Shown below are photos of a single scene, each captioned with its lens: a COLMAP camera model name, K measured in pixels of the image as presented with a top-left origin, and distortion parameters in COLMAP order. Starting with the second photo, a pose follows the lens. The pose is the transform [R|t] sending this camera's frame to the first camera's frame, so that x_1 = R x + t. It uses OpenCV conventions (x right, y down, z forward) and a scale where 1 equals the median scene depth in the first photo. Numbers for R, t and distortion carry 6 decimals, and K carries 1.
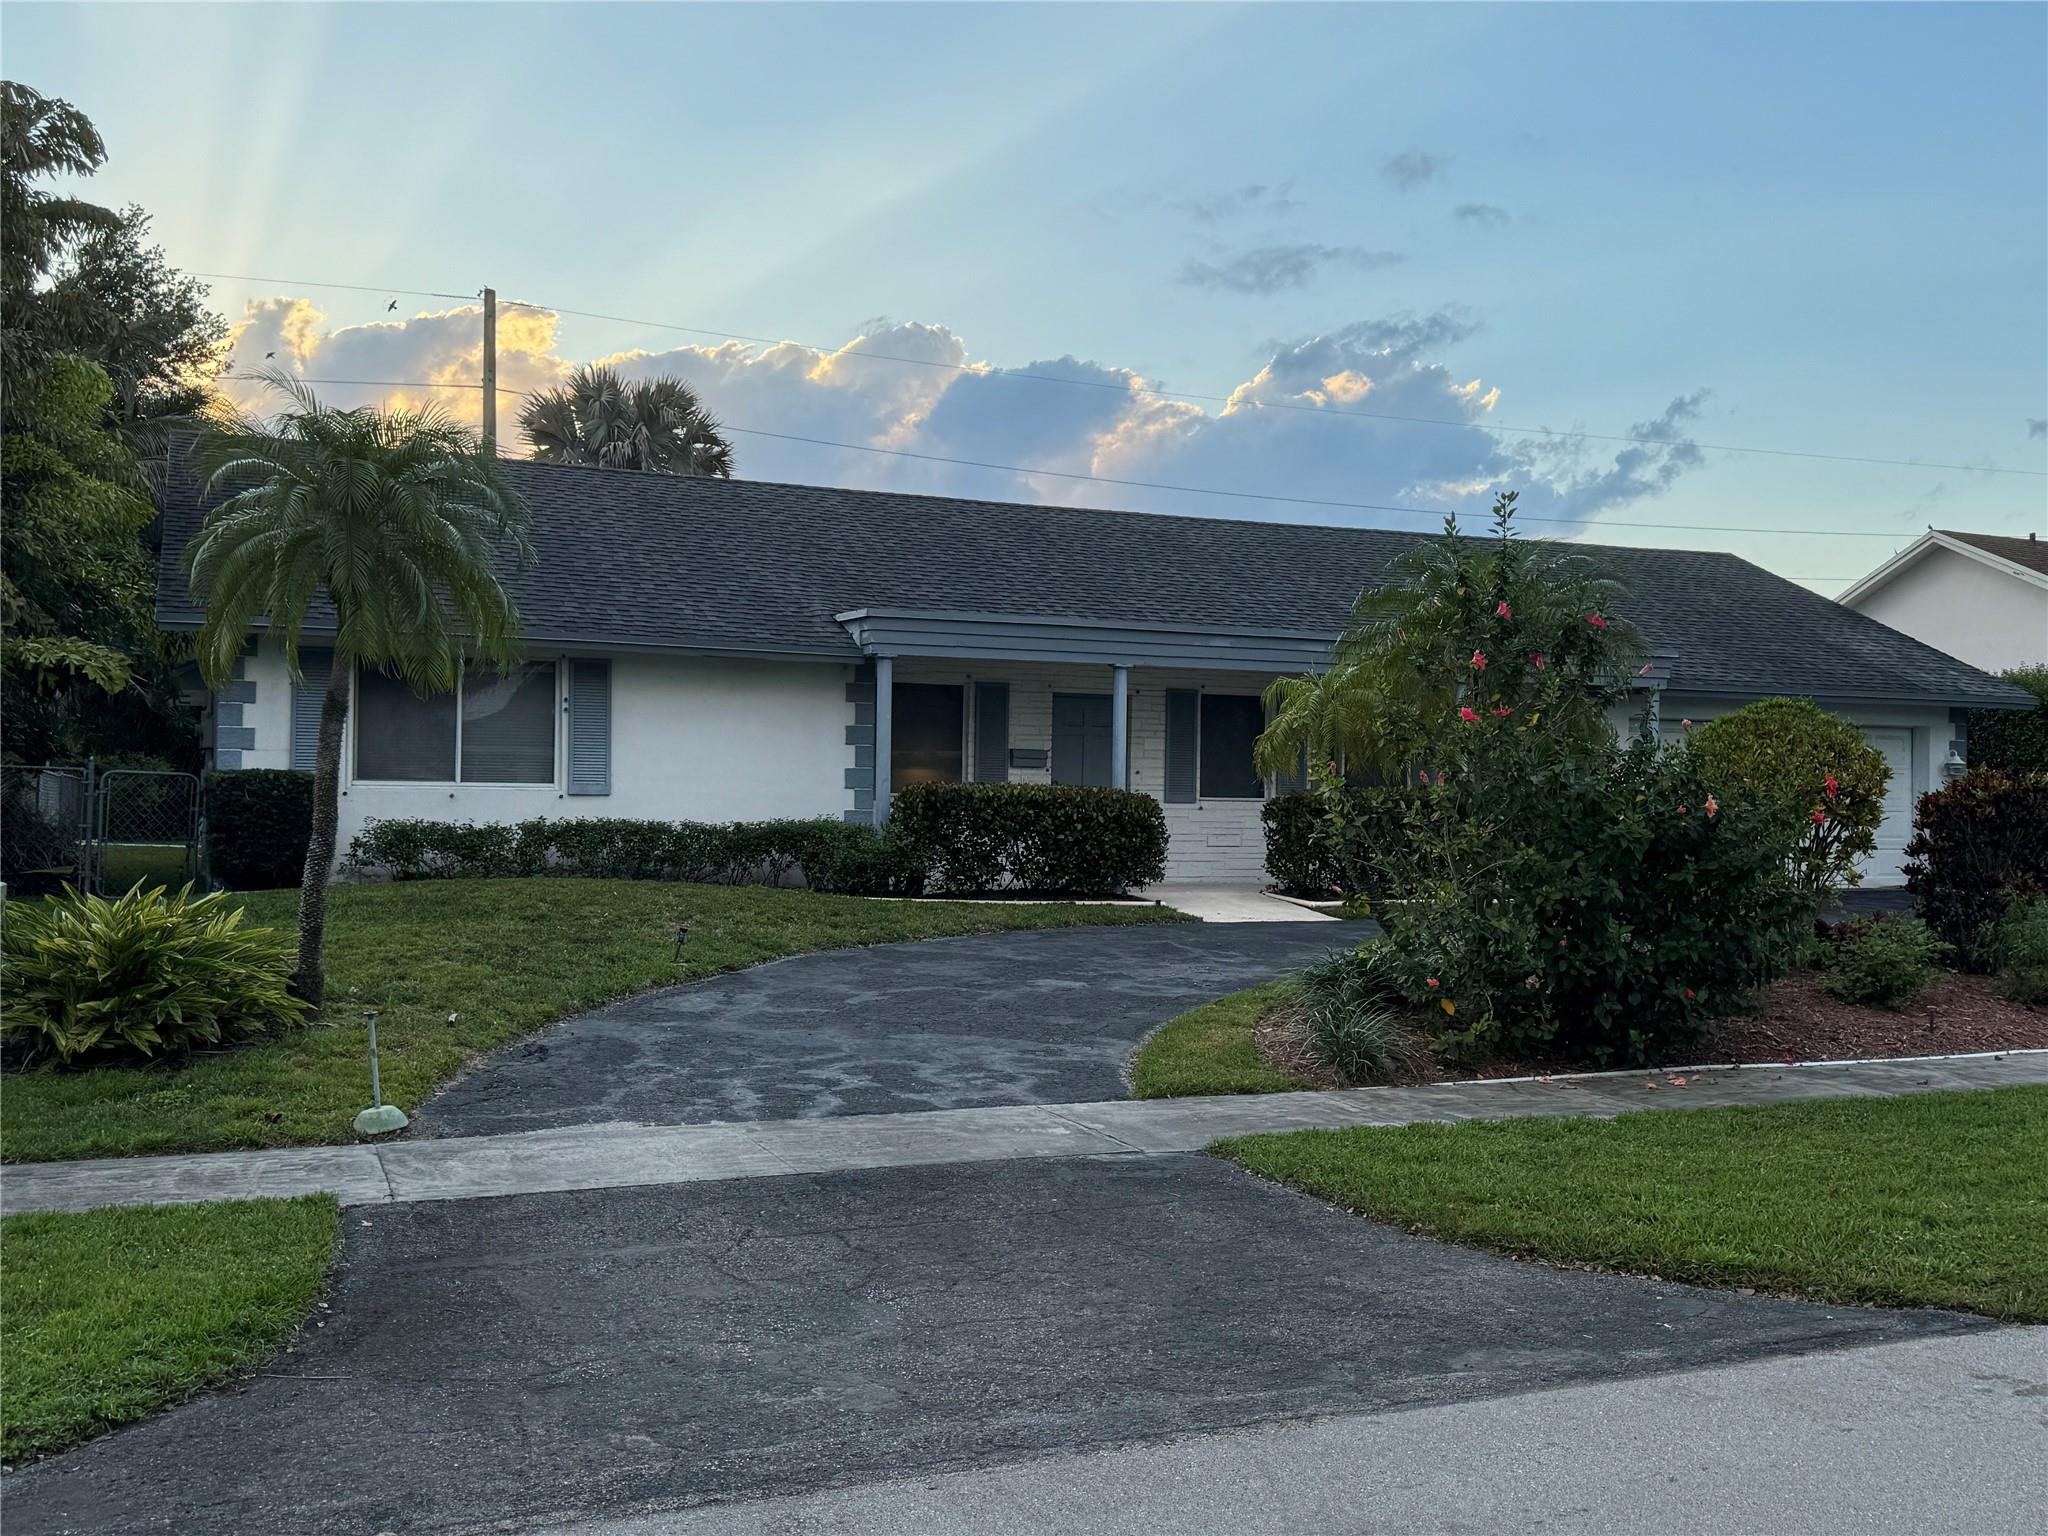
lens RADIAL K [[1912.3, 0, 1021.4], [0, 1912.3, 784.4], [0, 0, 1]] dist [0.096234, 0.000000]
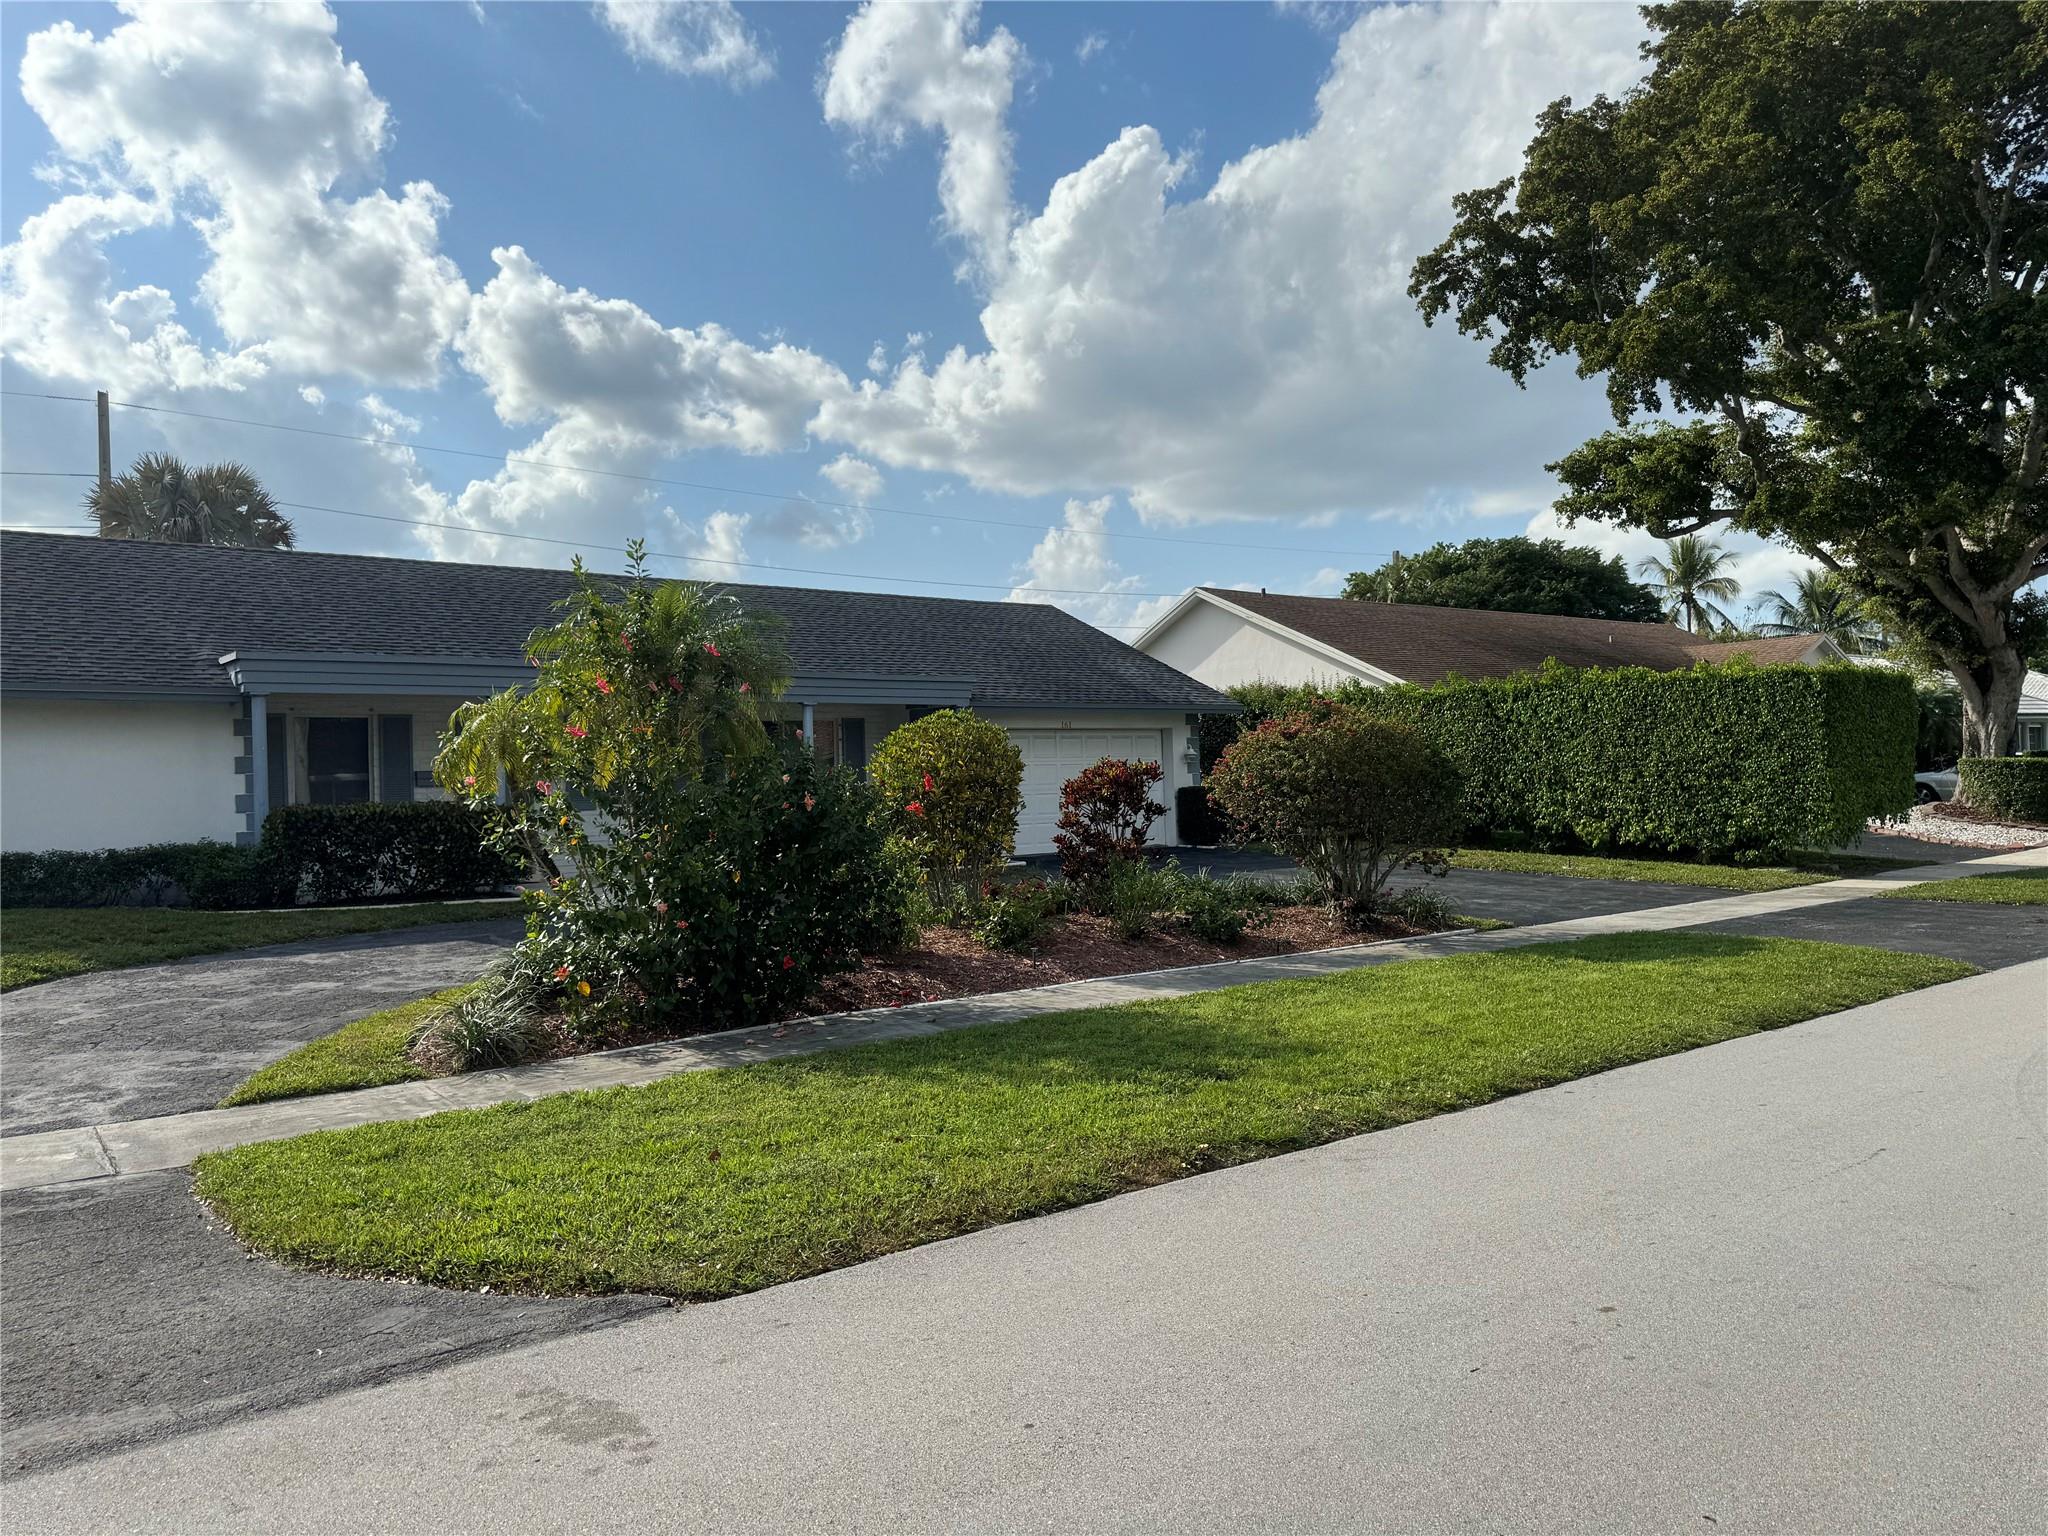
lens RADIAL K [[1456.4, 0, 1025.6], [0, 1456.4, 773.4], [0, 0, 1]] dist [0.031229, -0.044512]
pose [[0.962477, -0.039721, 0.268440, 0.112760], [0.042123, 0.999107, -0.003191, 0.001139], [-0.268074, 0.014379, 0.963291, 0.045671]]
